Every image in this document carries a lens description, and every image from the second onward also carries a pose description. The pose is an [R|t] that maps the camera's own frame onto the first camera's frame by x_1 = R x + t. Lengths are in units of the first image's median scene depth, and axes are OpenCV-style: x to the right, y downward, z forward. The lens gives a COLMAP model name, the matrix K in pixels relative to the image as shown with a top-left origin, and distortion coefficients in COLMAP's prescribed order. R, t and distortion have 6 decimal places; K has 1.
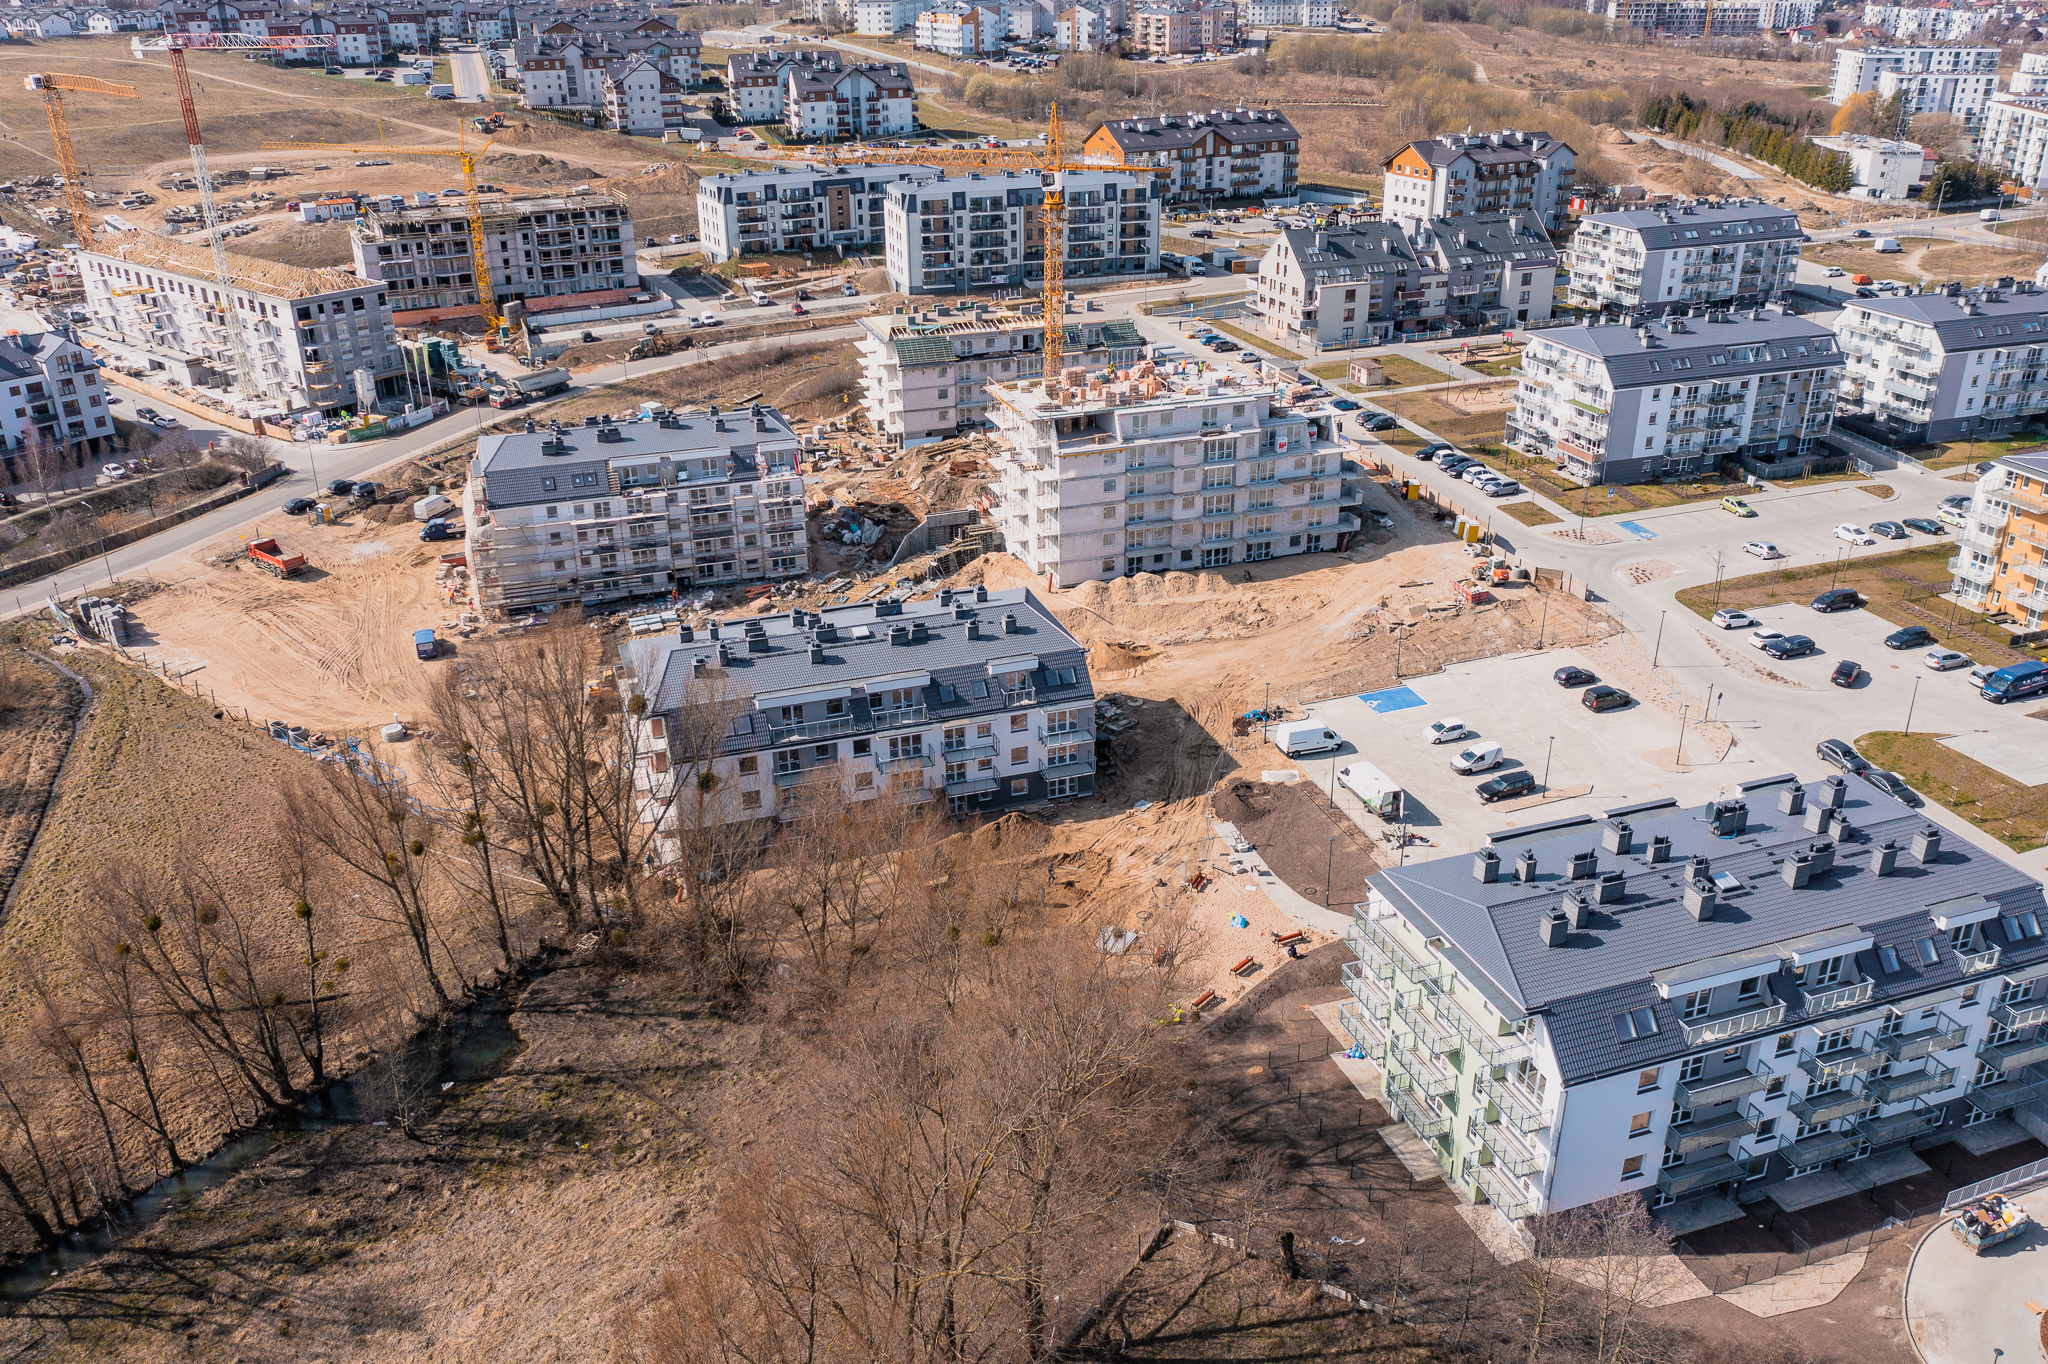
lens RADIAL K [[1624.8, 0, 1019.5], [0, 1624.8, 685.5], [0, 0, 1]] dist [-0.024075, 0.006237]
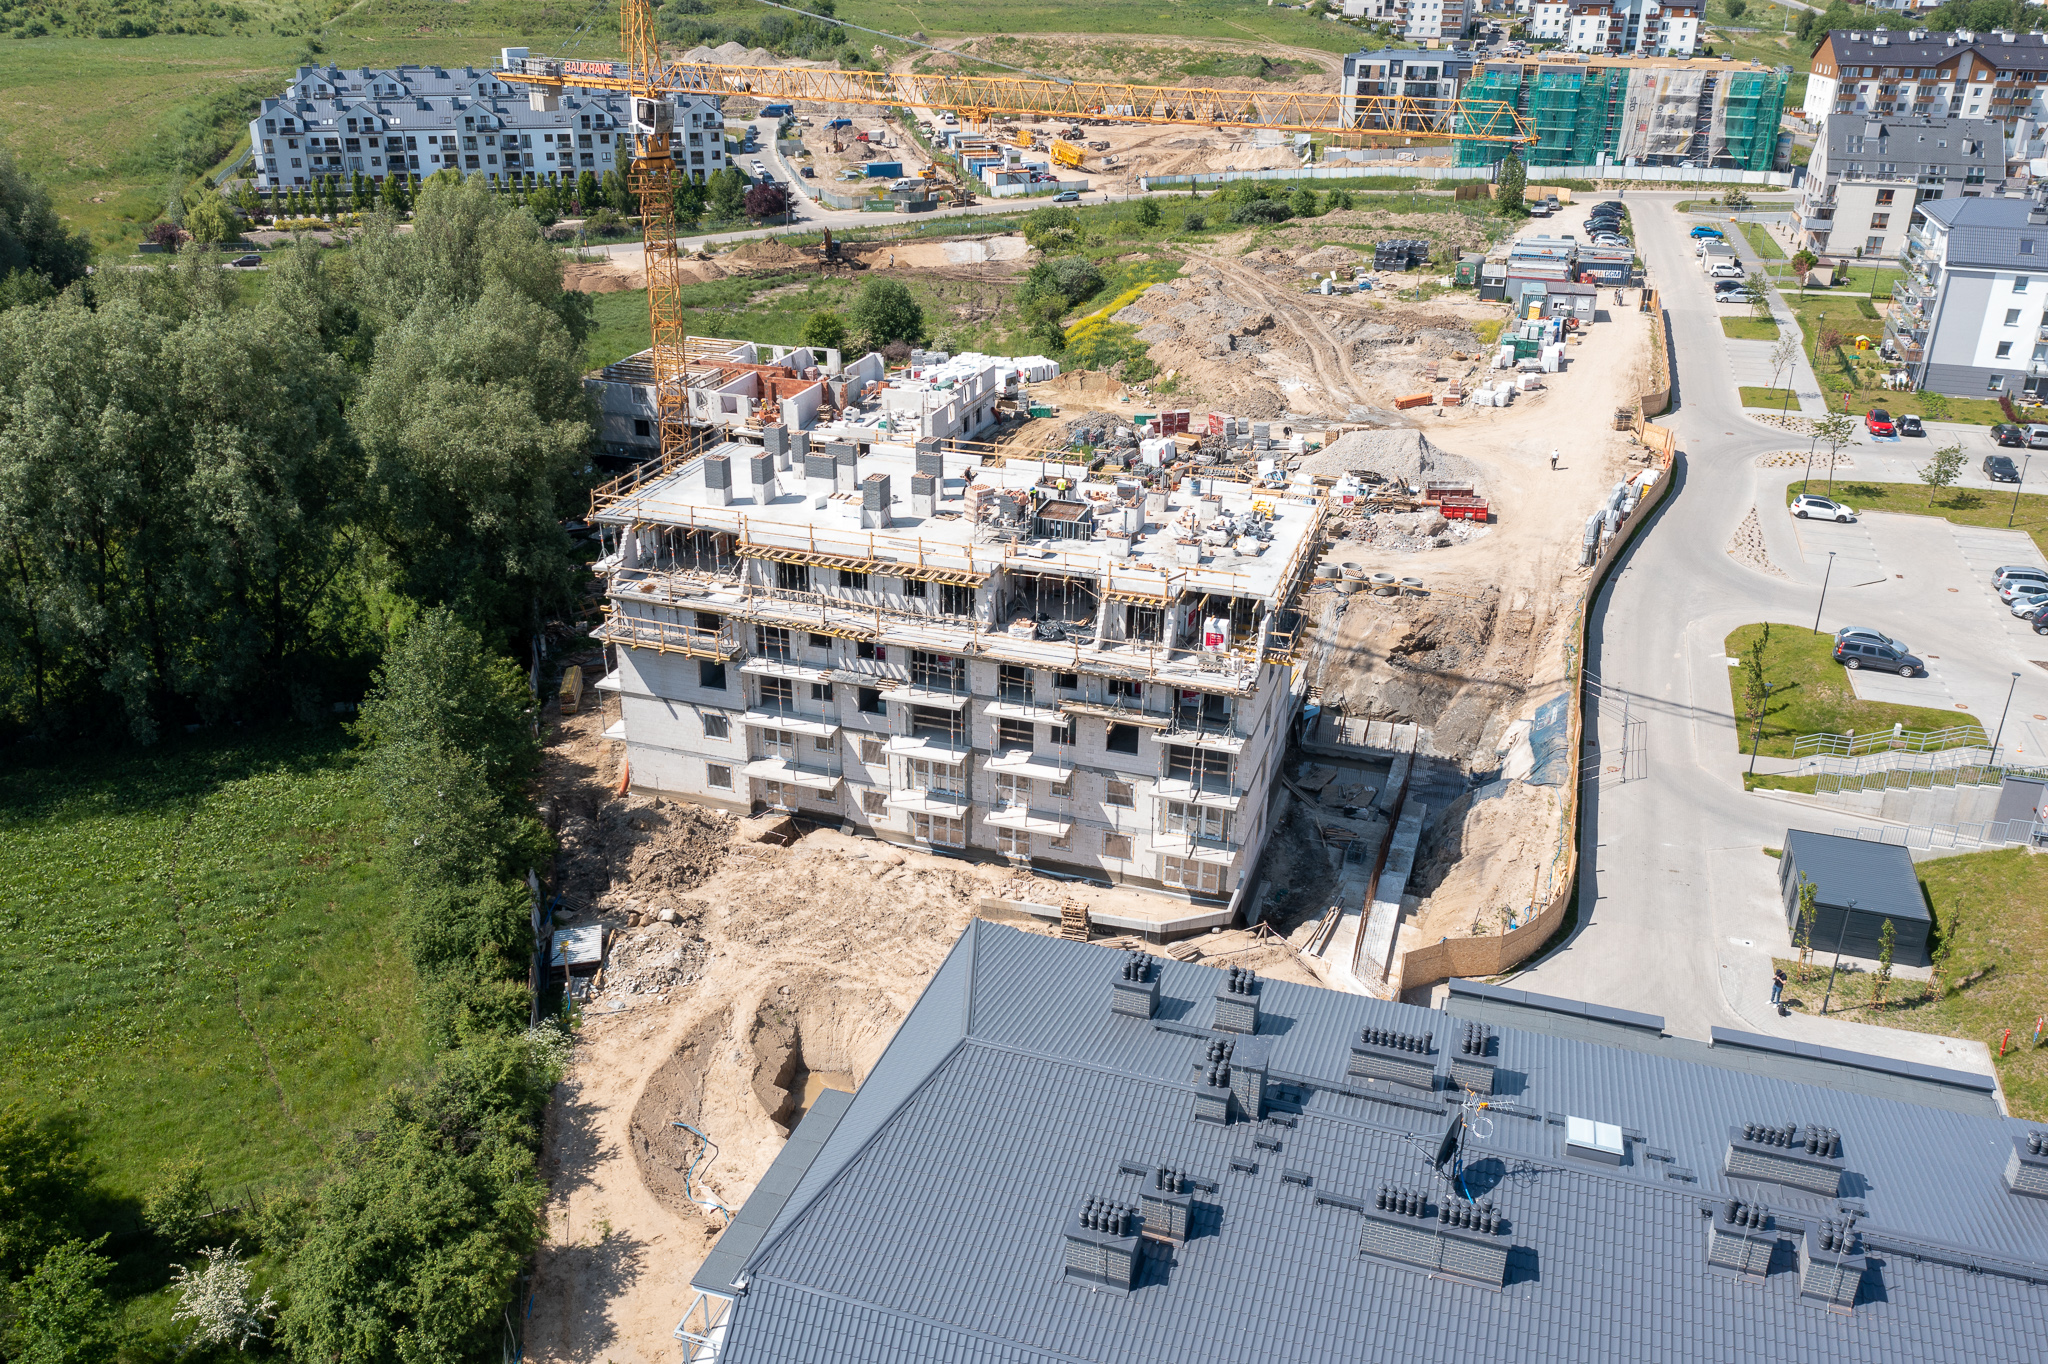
lens RADIAL K [[1623.6, 0, 1019.3], [0, 1623.6, 687.2], [0, 0, 1]] dist [-0.016390, 0.002902]
pose [[0.799014, 0.267950, -0.538311, 0.517497], [-0.268898, 0.959948, 0.078699, 0.074272], [0.537838, 0.081870, 0.839063, 0.140177]]
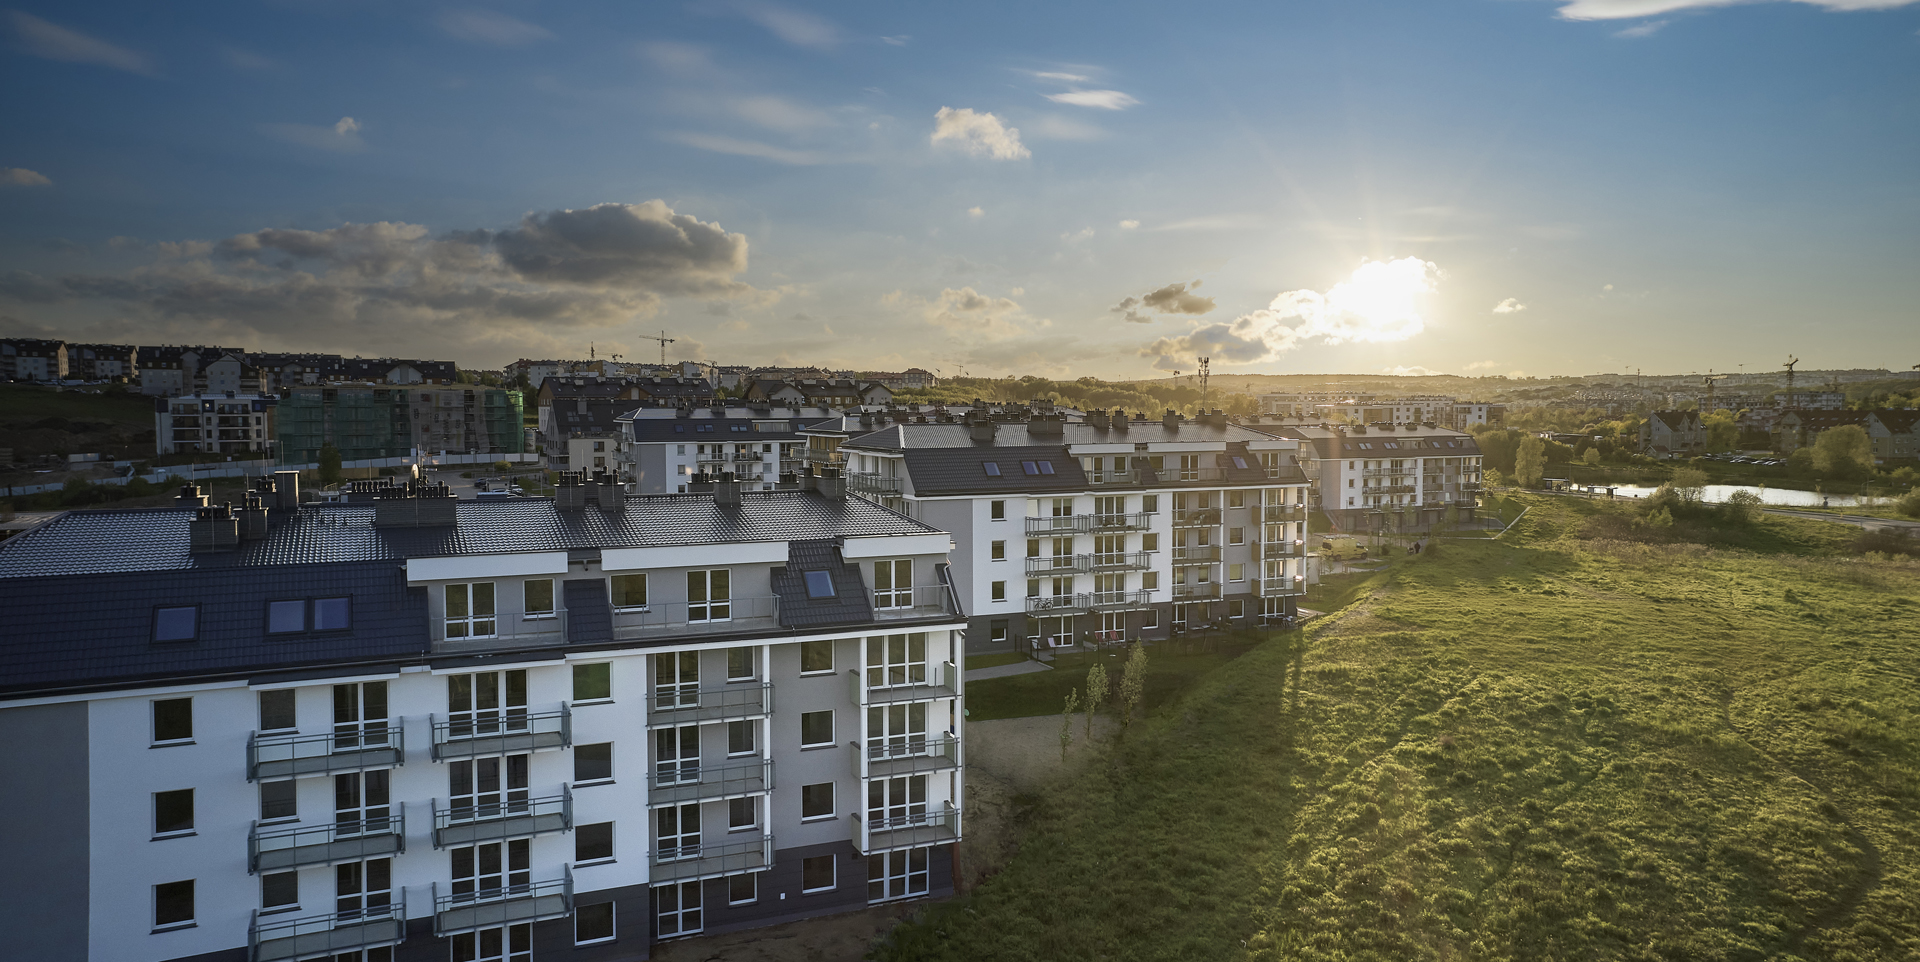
lens RADIAL K [[1350.3, 0, 968.2], [0, 1350.3, 475.0], [0, 0, 1]] dist [0.004082, 0.157680]
pose [[0.996095, 0.006854, 0.088024, 0.566568], [0.026383, 0.928323, -0.370836, 0.245462], [-0.084256, 0.371710, 0.924517, 0.039376]]
